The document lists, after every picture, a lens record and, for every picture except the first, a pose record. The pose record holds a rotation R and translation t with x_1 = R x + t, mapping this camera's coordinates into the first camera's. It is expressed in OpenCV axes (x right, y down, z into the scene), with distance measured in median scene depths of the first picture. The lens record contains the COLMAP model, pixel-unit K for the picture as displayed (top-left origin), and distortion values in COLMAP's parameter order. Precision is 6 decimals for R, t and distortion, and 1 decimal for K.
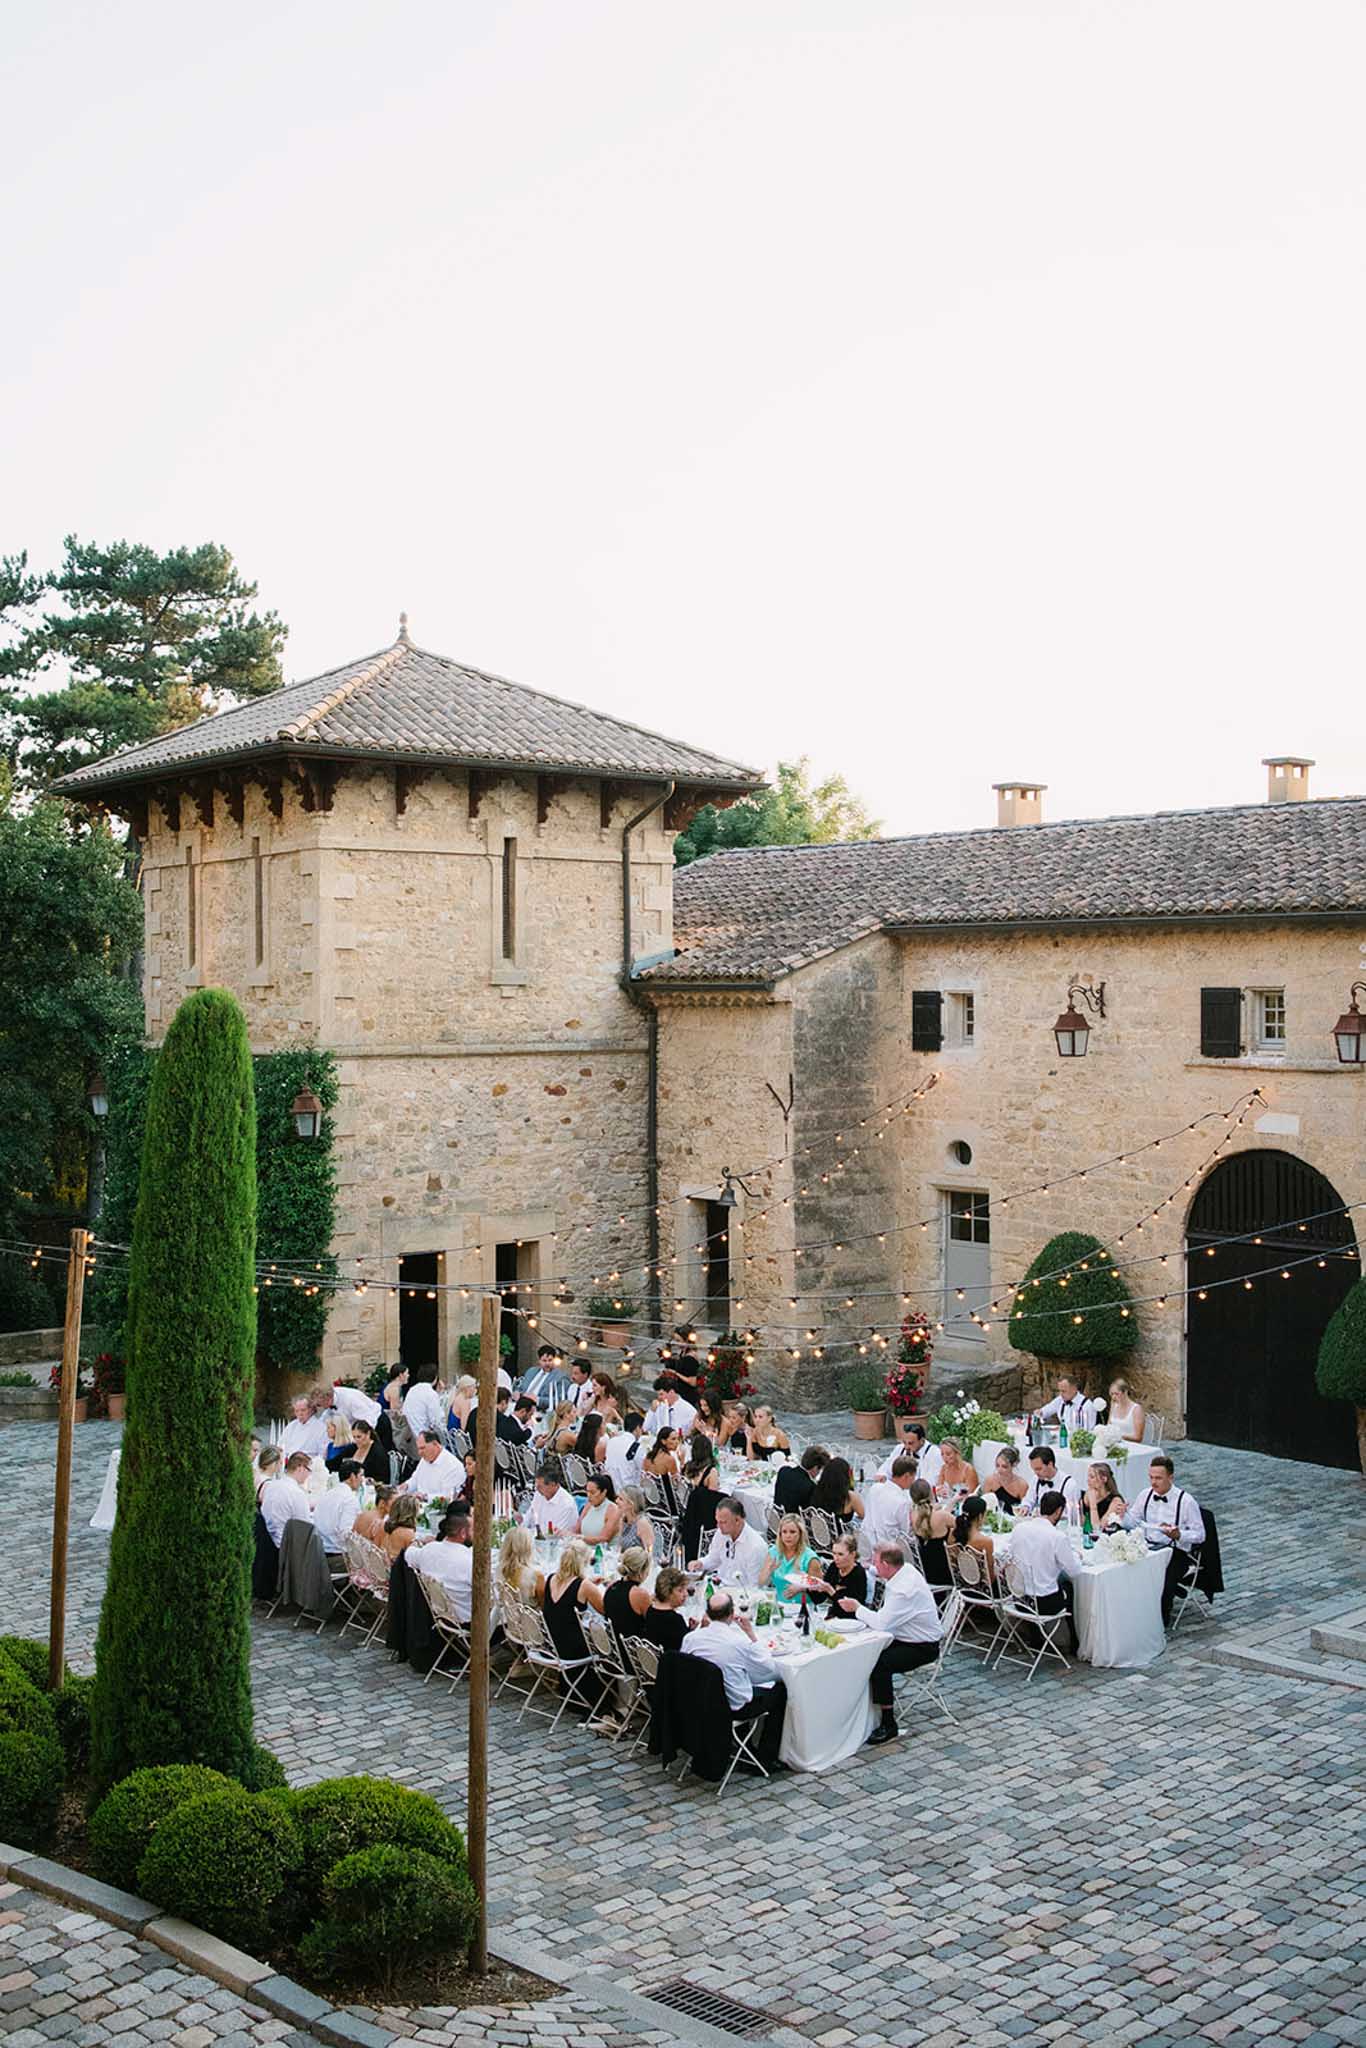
lens RADIAL K [[2168.8, 0, 661.2], [0, 2168.8, 1038.2], [0, 0, 1]] dist [-0.067449, 0.000000]
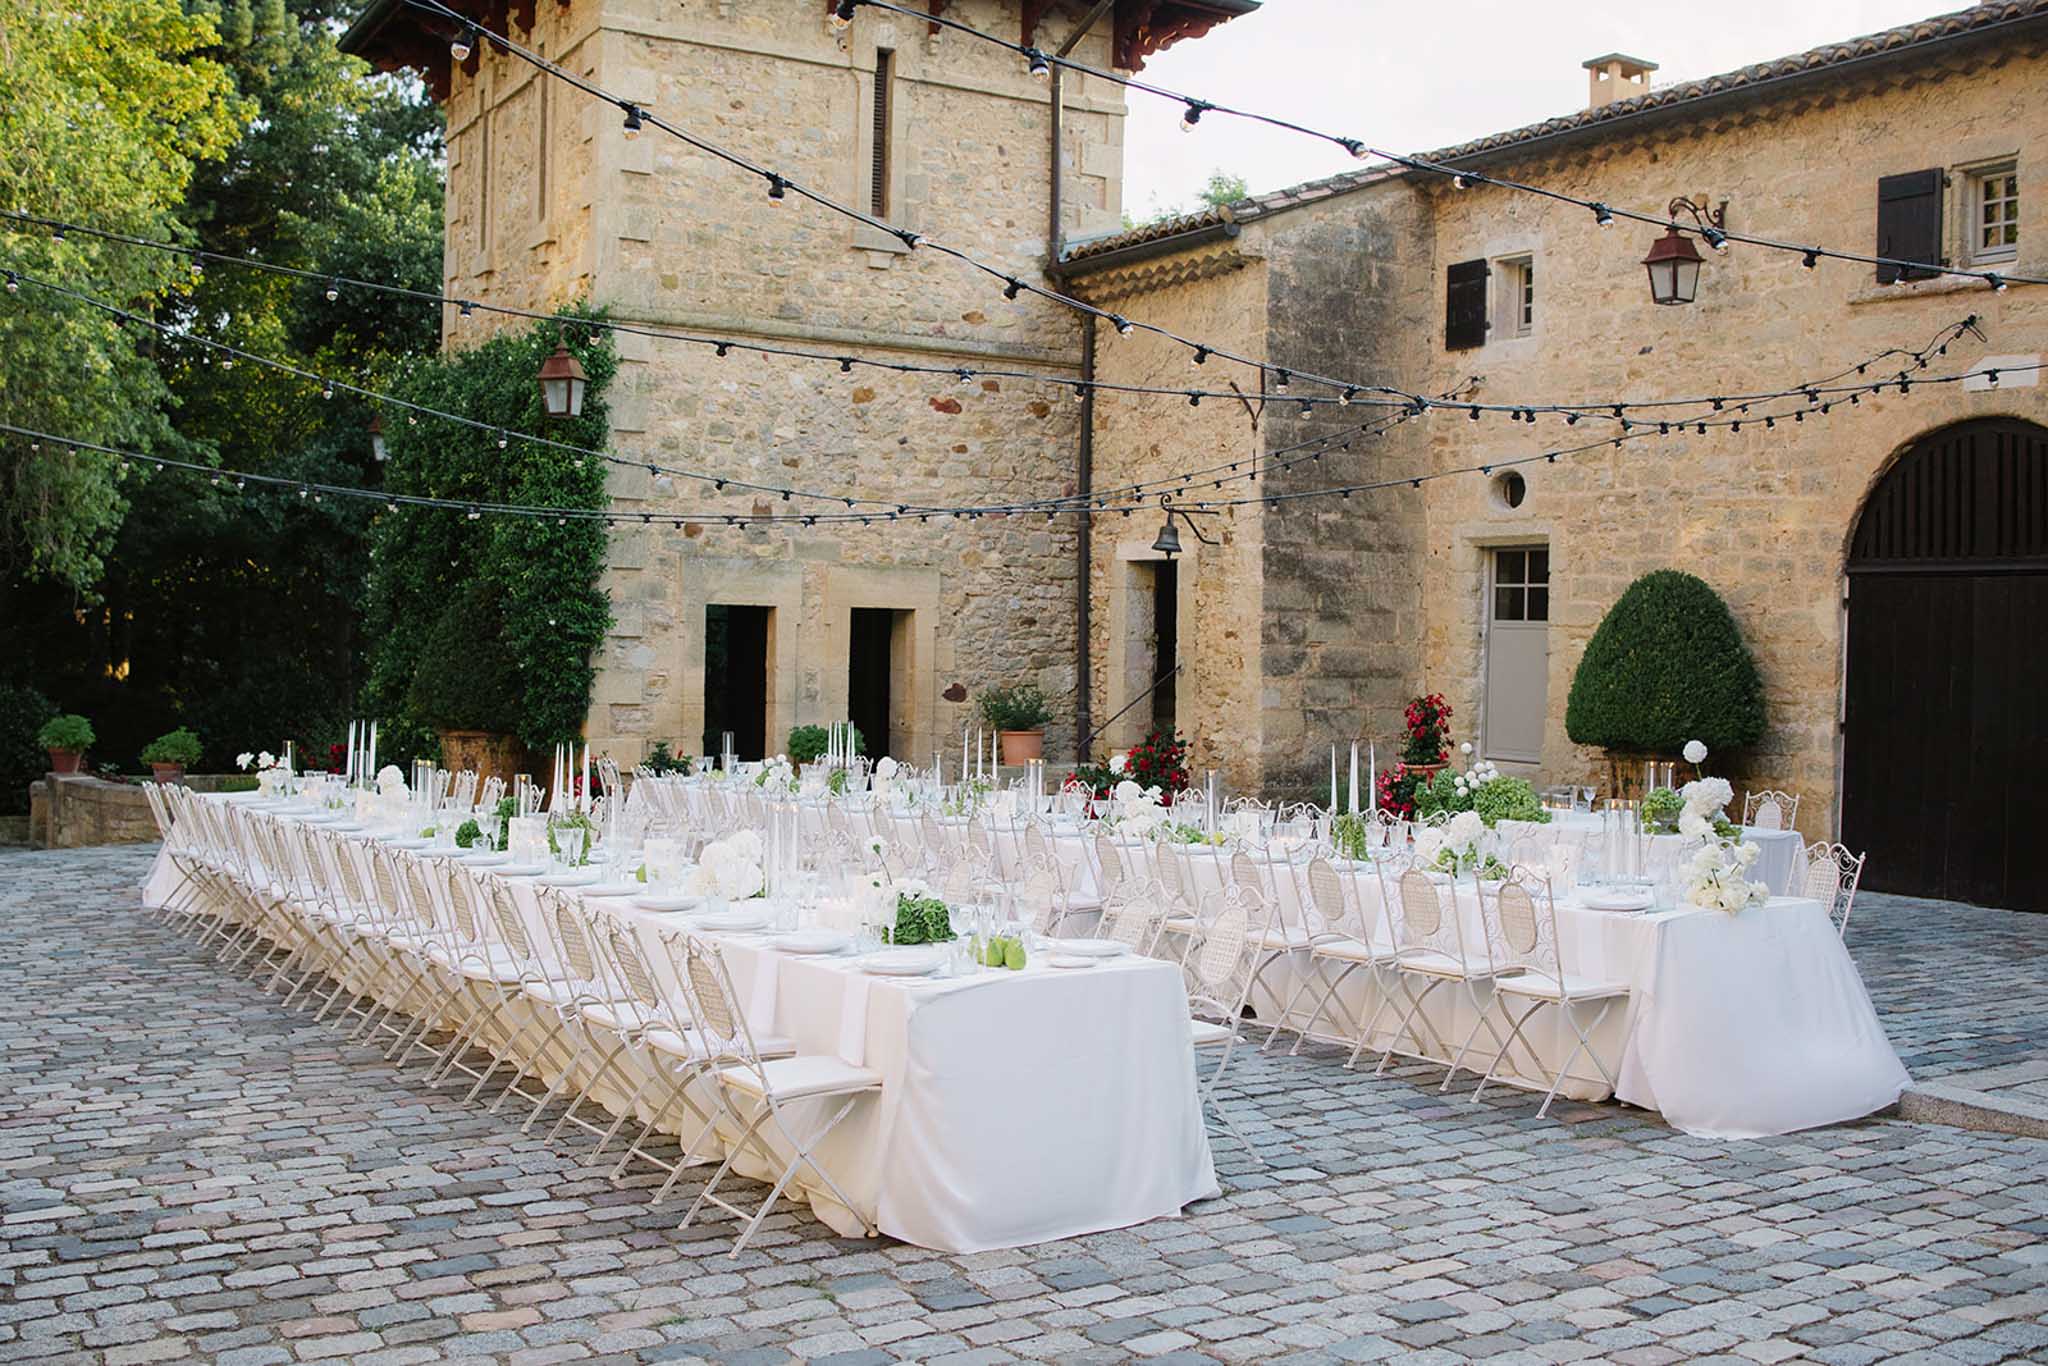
lens RADIAL K [[2168.8, 0, 964.2], [0, 2168.8, 678.9], [0, 0, 1]] dist [-0.067449, 0.000000]
pose [[0.988825, 0.027547, -0.146513, 0.069468], [-0.027047, 0.999620, 0.005404, 0.116739], [0.146606, -0.001381, 0.989194, 0.295517]]
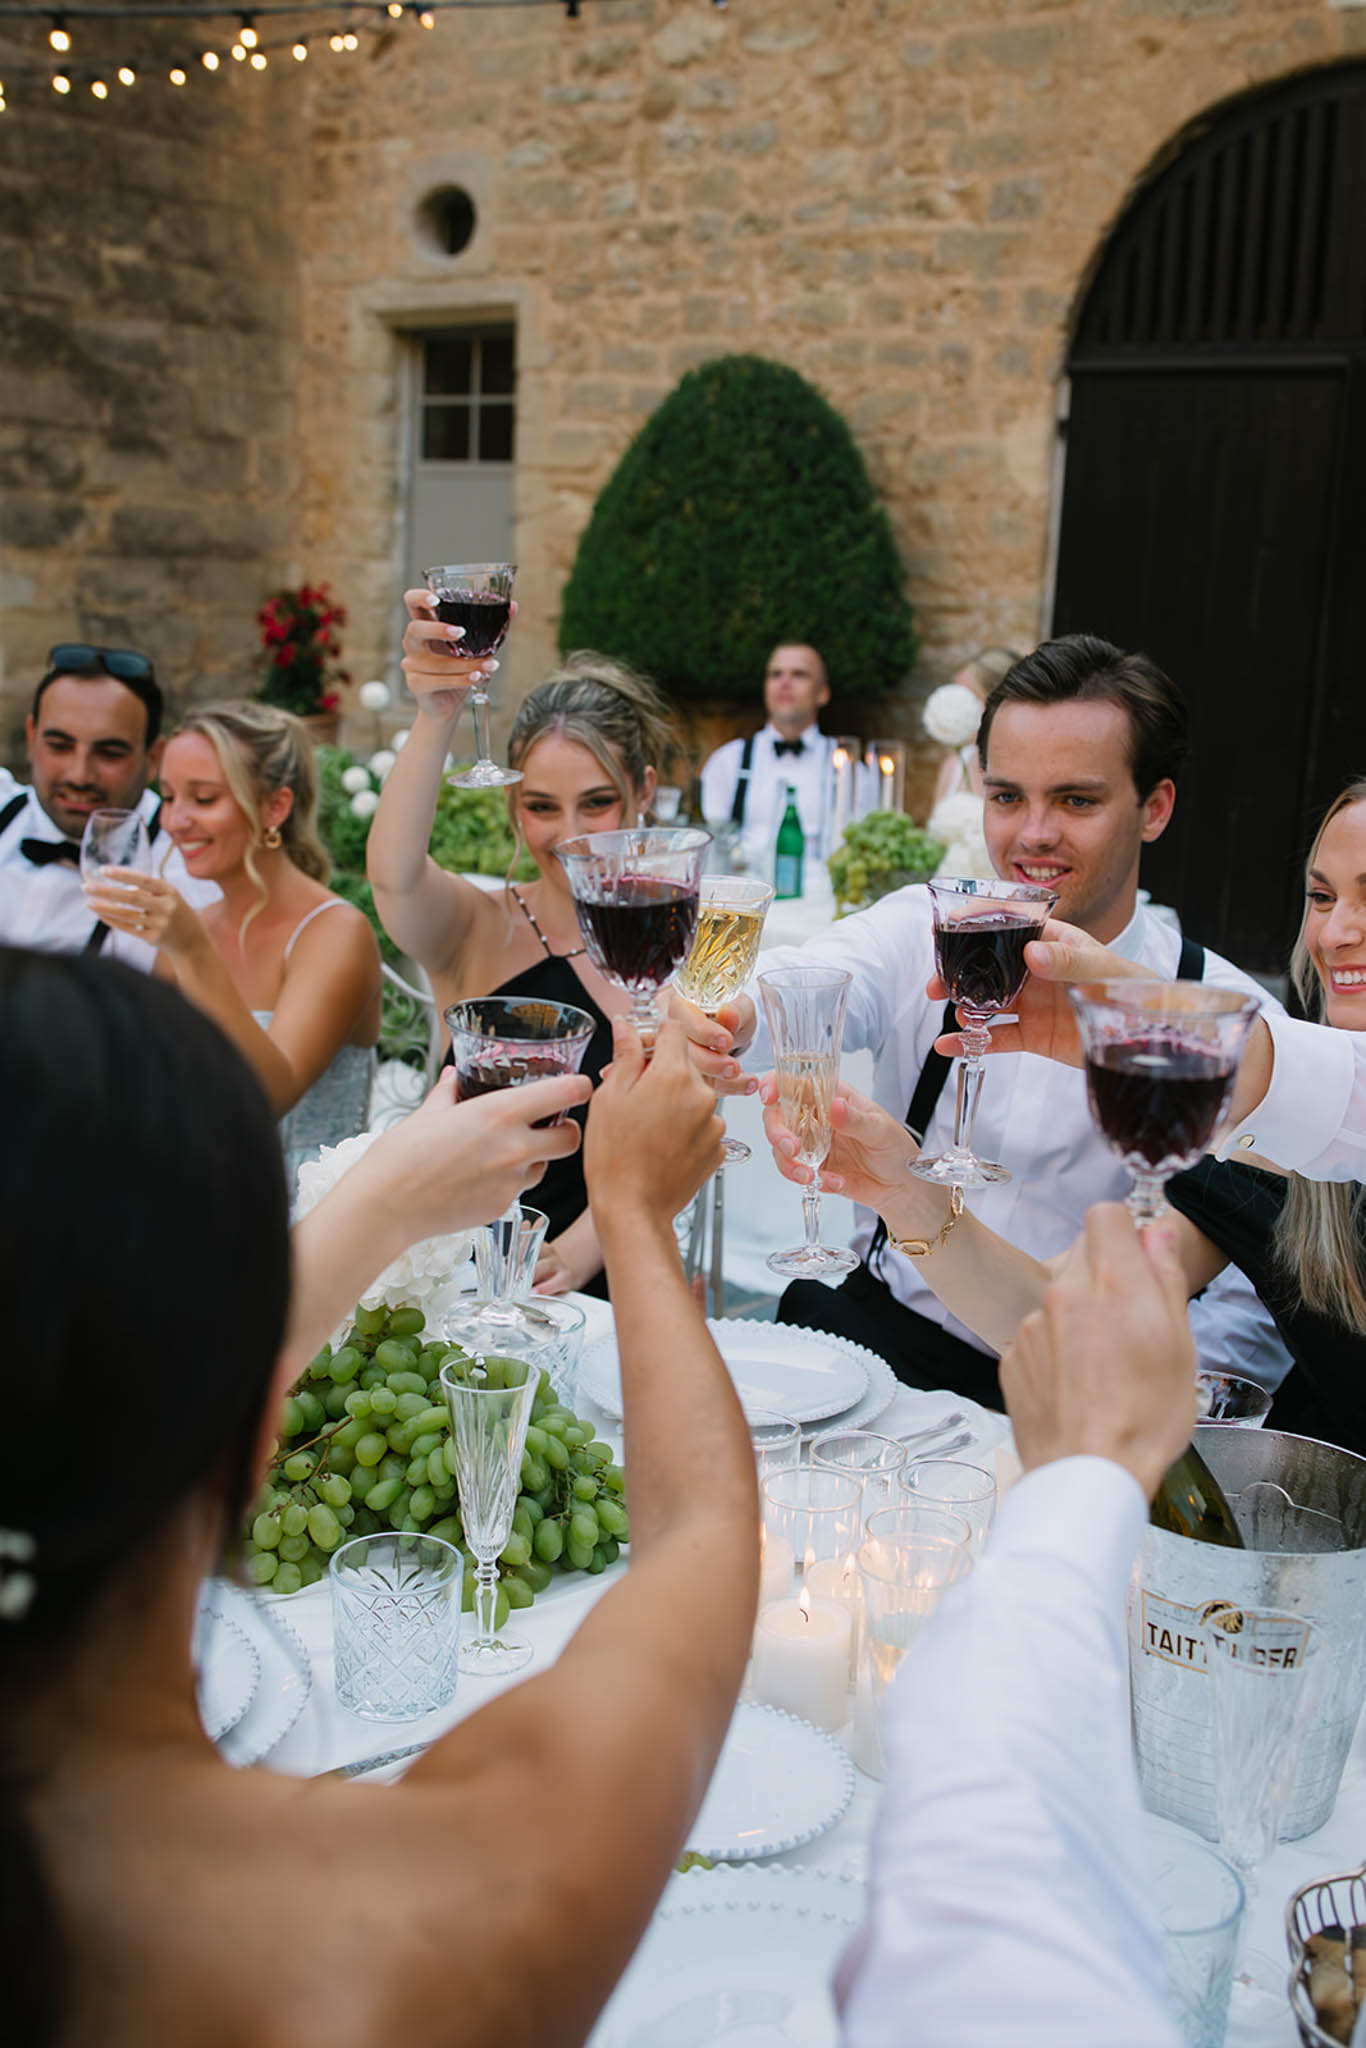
lens RADIAL K [[2168.8, 0, 743.4], [0, 2168.8, 1047.1], [0, 0, 1]] dist [-0.067449, 0.000000]
pose [[0.968223, -0.000275, 0.250088, 0.094465], [-0.049284, 0.980180, 0.191880, 0.124119], [-0.245184, -0.198108, 0.949020, 0.600221]]
